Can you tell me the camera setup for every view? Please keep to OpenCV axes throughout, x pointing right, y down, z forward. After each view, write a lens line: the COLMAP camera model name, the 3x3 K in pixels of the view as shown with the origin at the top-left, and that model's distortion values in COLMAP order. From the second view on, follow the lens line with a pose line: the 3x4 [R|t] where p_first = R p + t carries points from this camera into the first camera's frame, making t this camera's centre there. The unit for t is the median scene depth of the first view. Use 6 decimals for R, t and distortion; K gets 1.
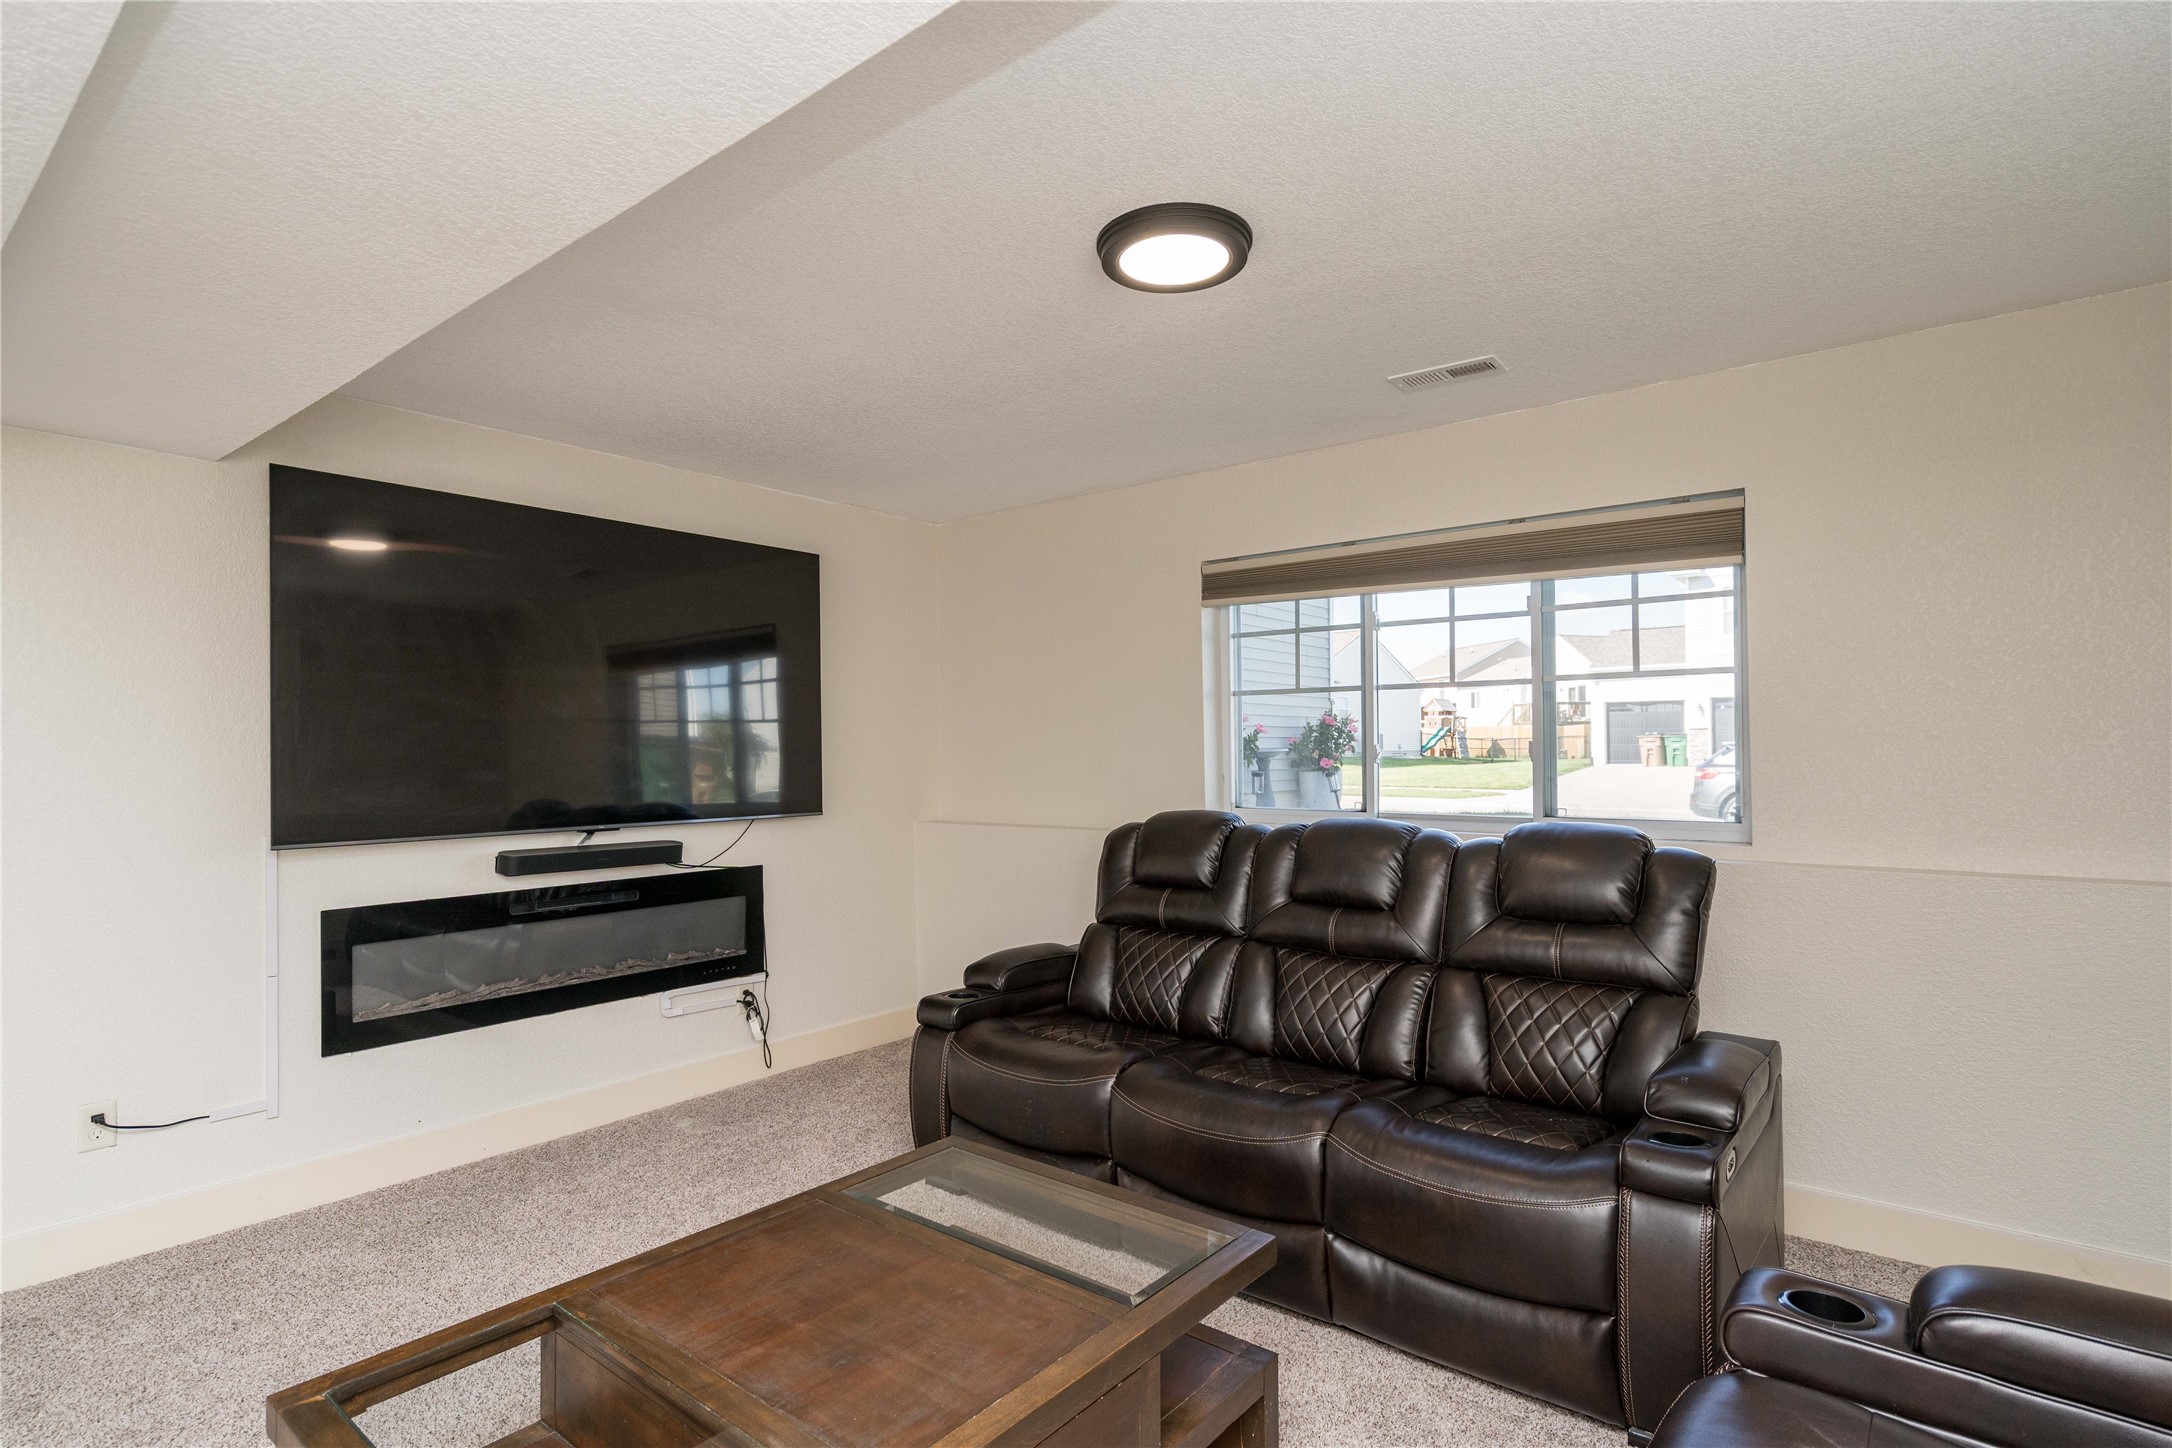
lens RADIAL K [[1098.5, 0, 1083.0], [0, 1098.5, 748.1], [0, 0, 1]] dist [0.003820, 0.000278]
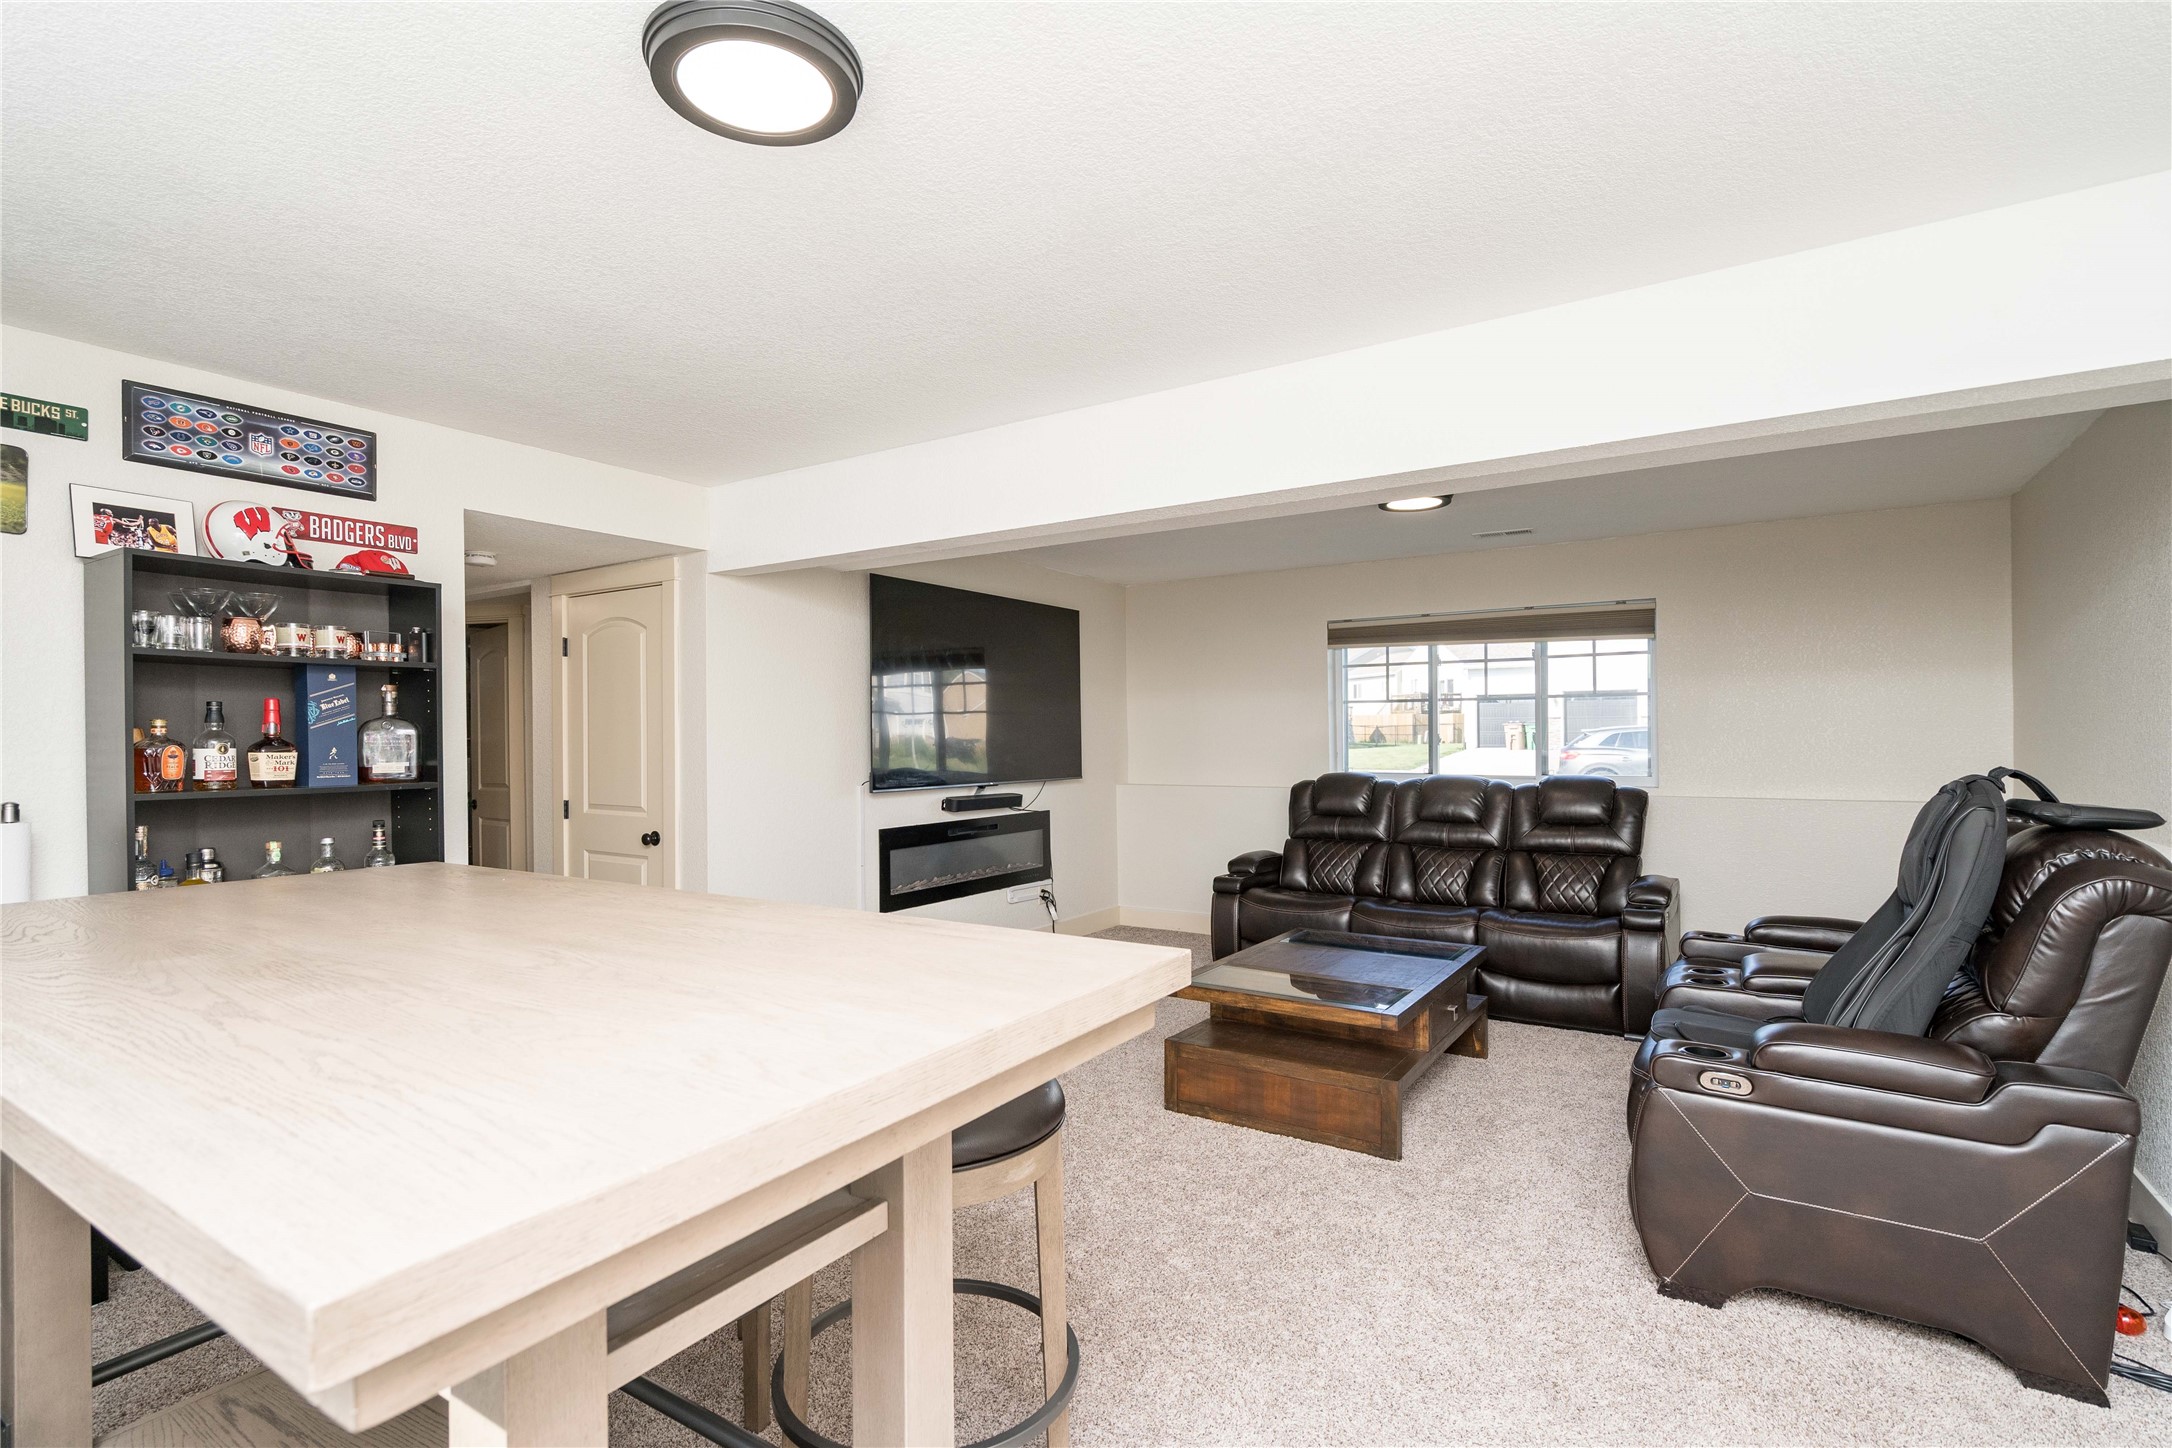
lens RADIAL K [[1058.8, 0, 1078.1], [0, 1058.8, 729.8], [0, 0, 1]] dist [-0.000280, 0.000046]
pose [[0.995326, 0.002028, 0.096552, -0.509251], [-0.001708, 0.999993, -0.003388, -0.004029], [-0.096558, 0.003207, 0.995322, -0.648916]]
